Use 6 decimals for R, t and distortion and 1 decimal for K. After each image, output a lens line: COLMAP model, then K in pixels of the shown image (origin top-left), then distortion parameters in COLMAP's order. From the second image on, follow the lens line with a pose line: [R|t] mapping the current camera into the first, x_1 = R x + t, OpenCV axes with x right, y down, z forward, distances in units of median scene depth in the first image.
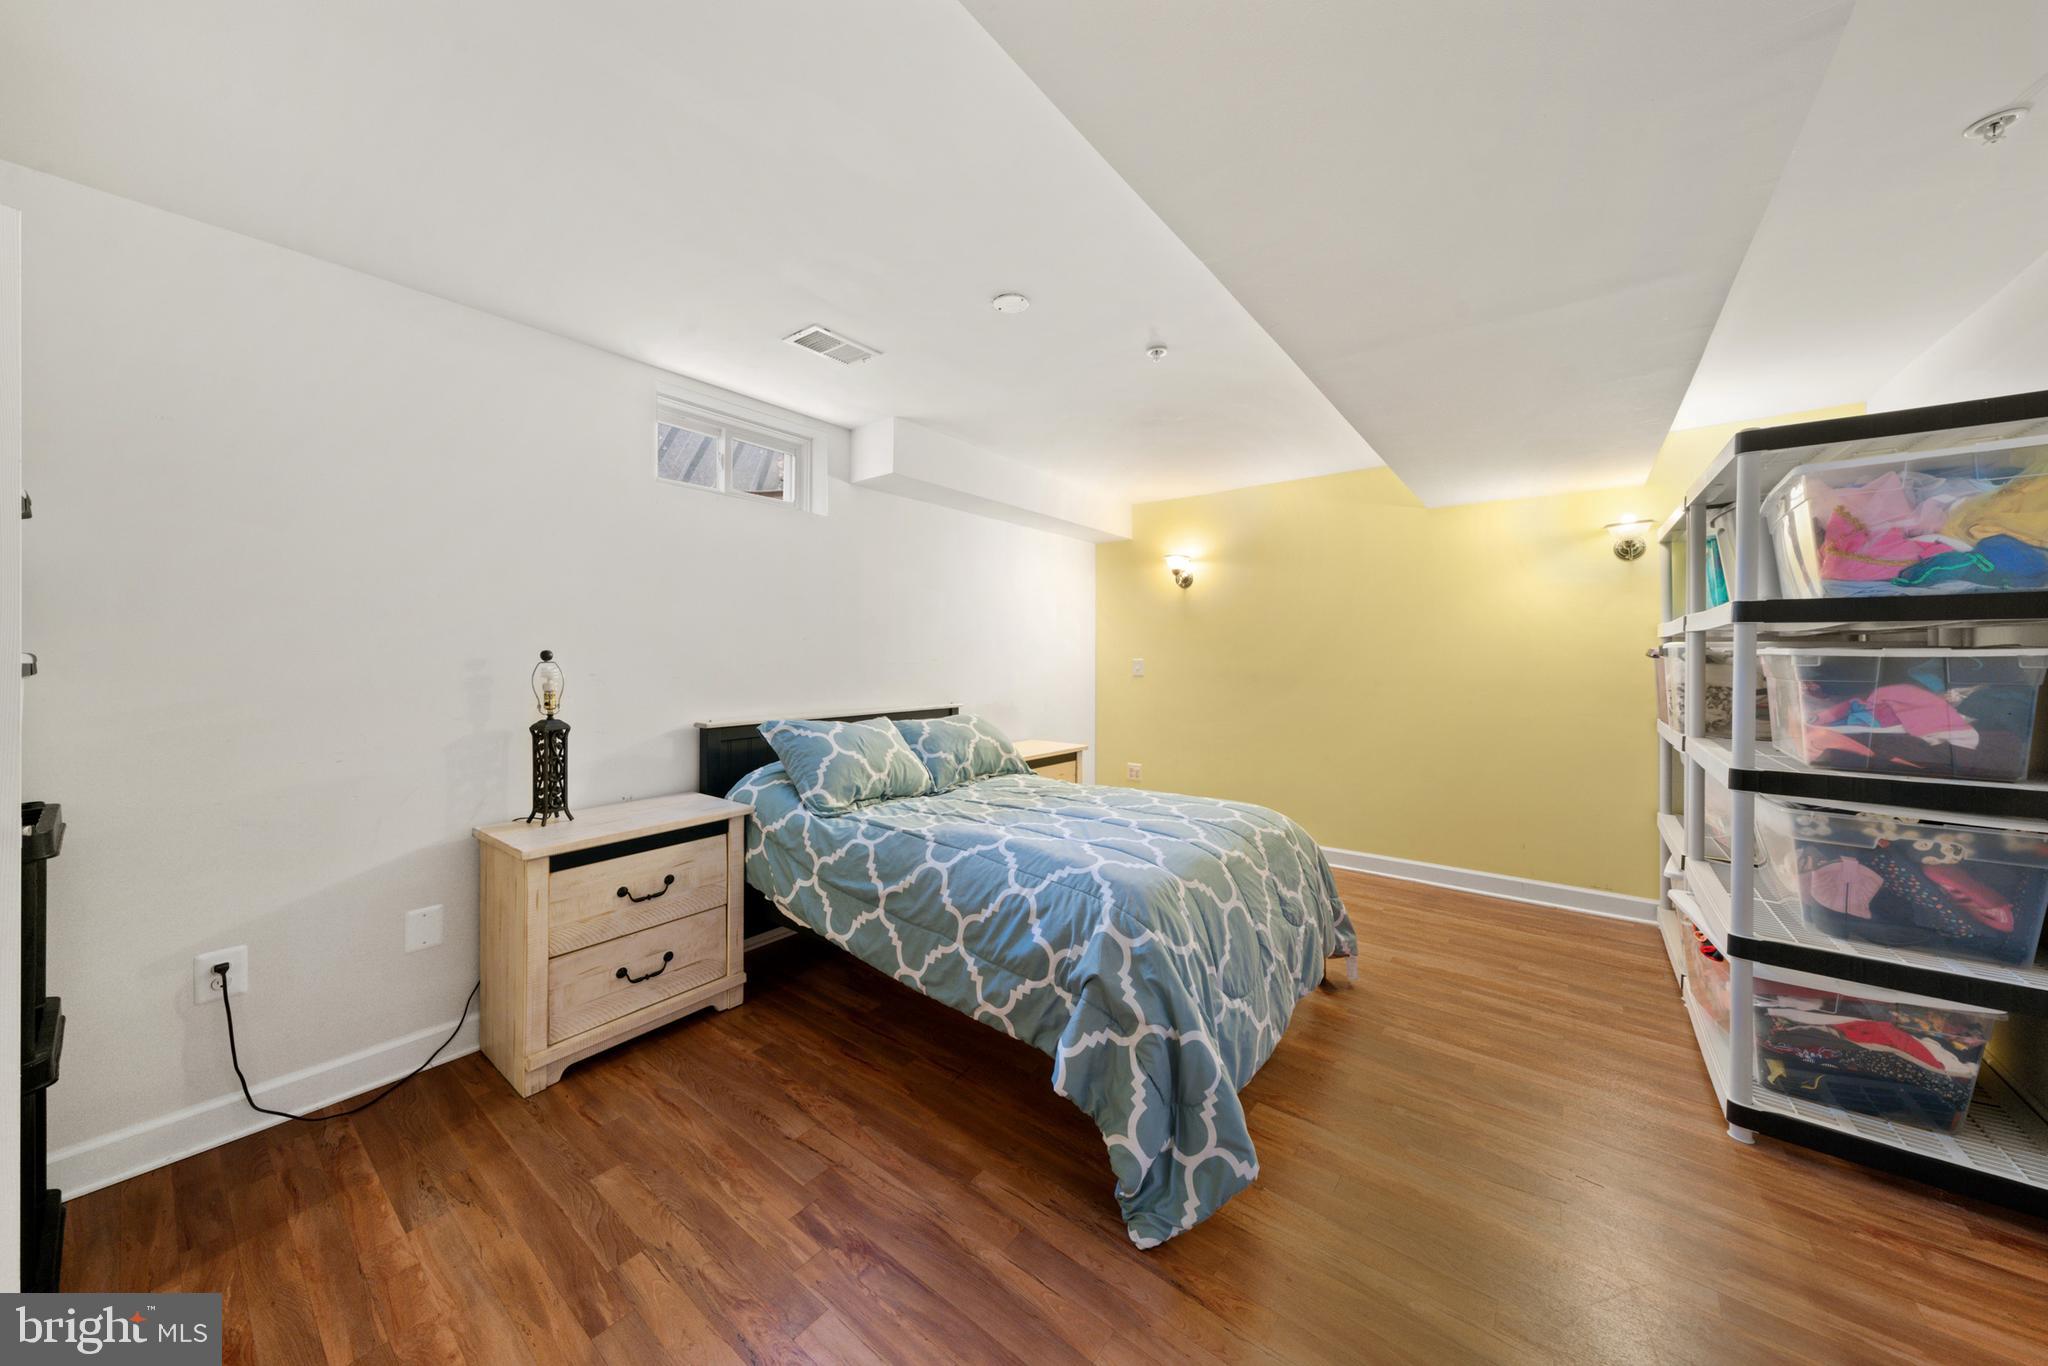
lens RADIAL K [[701.2, 0, 1016.2], [0, 701.2, 664.5], [0, 0, 1]] dist [0.009309, -0.000134]
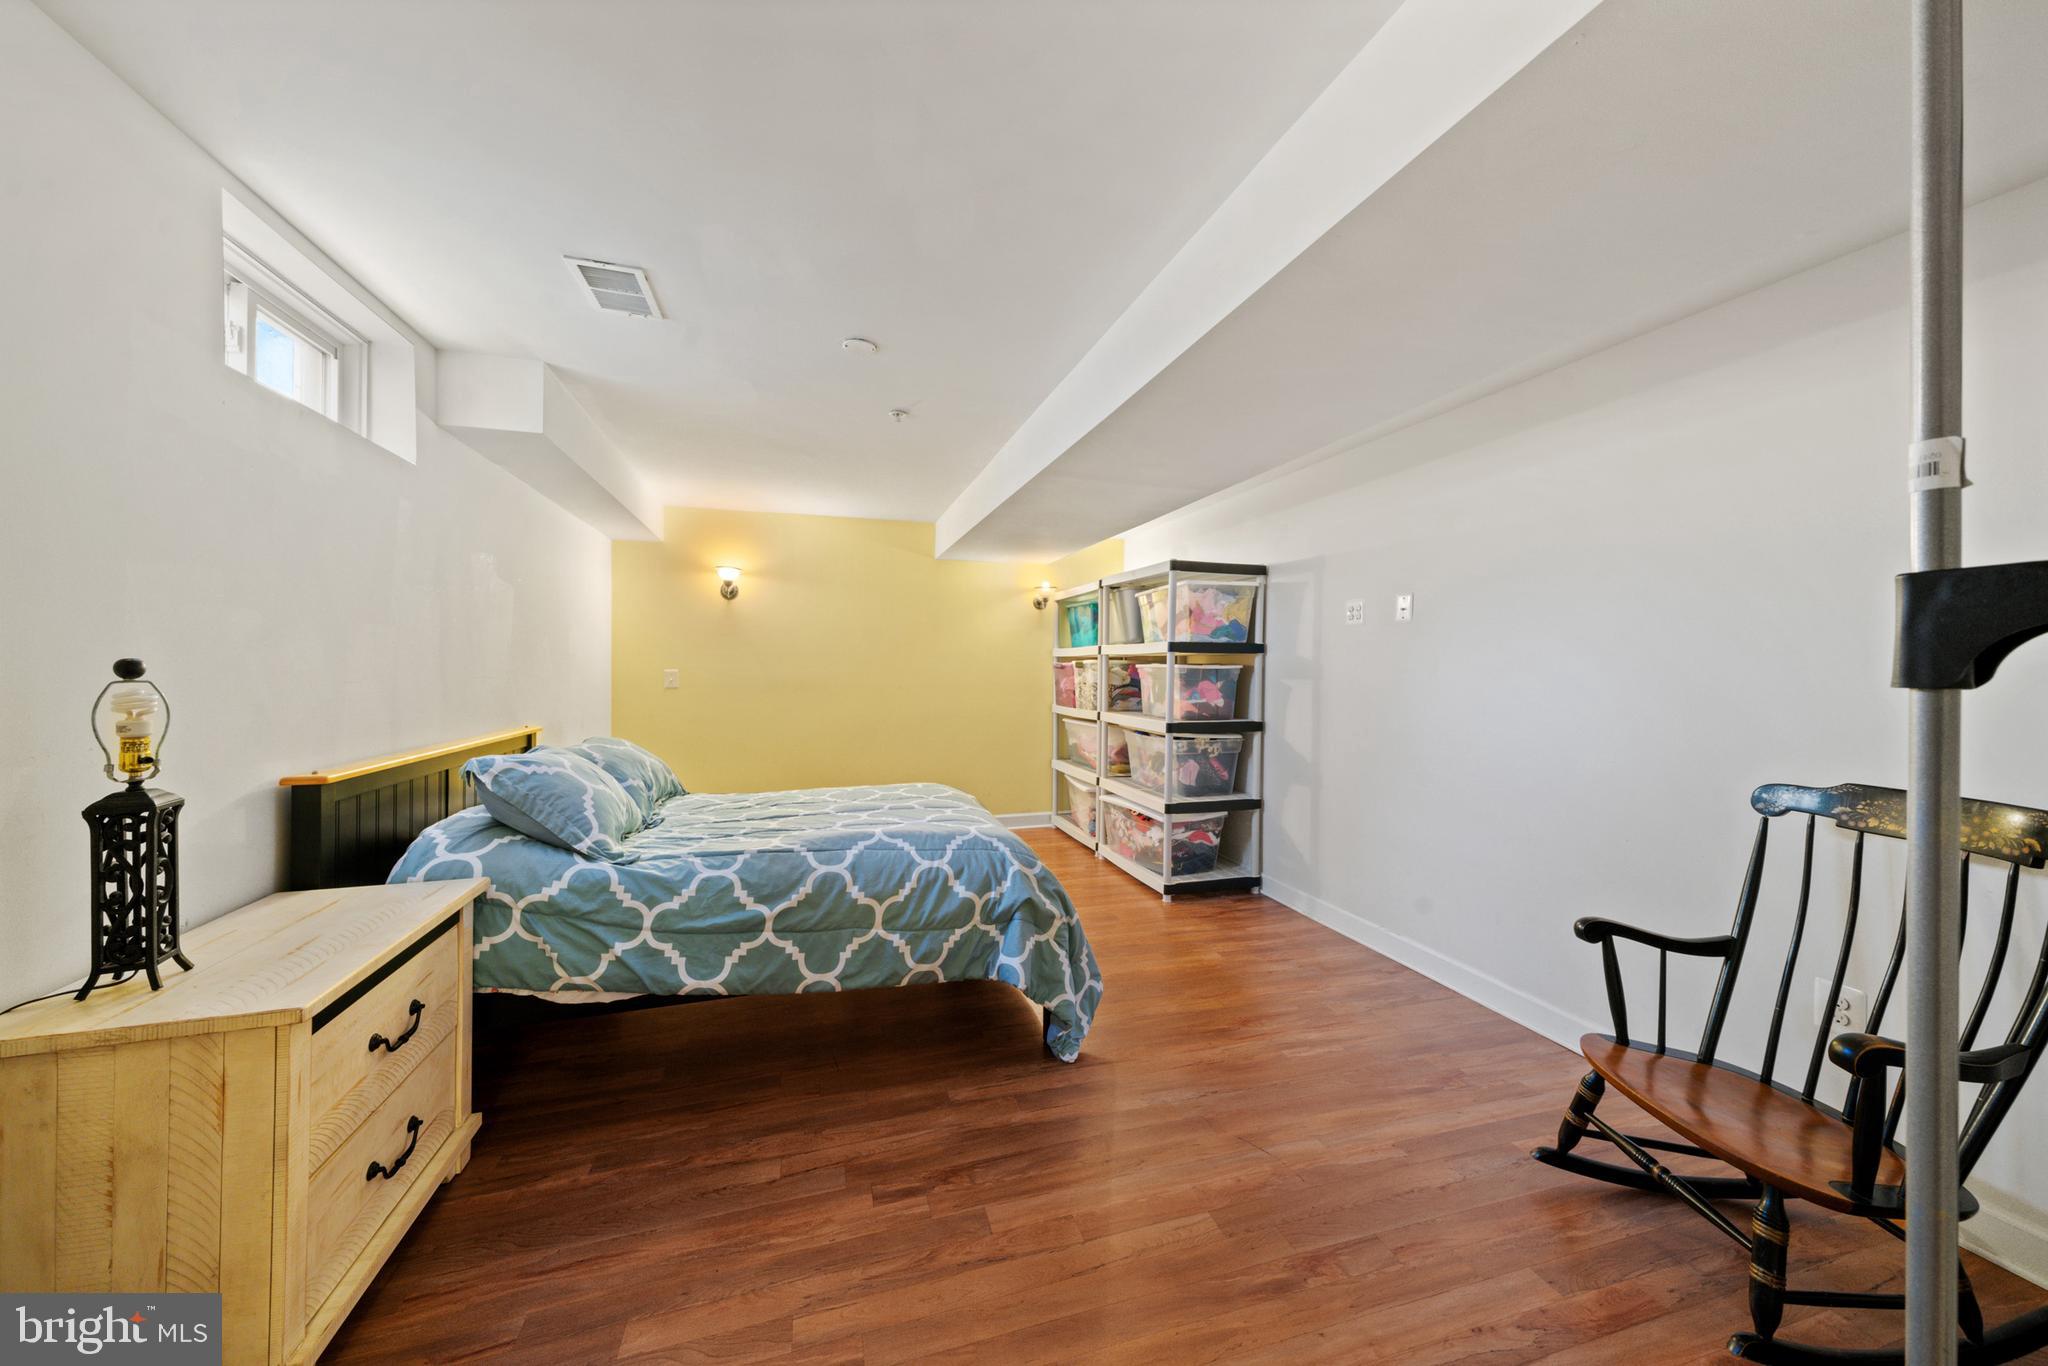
lens RADIAL K [[695.9, 0, 1024.0], [0, 695.9, 683.0], [0, 0, 1]] dist [0.010825, -0.000104]
pose [[0.568964, -0.018831, 0.822147, -0.875743], [0.007511, 0.999815, 0.017702, -0.007640], [-0.822328, -0.003896, 0.569000, 0.191710]]
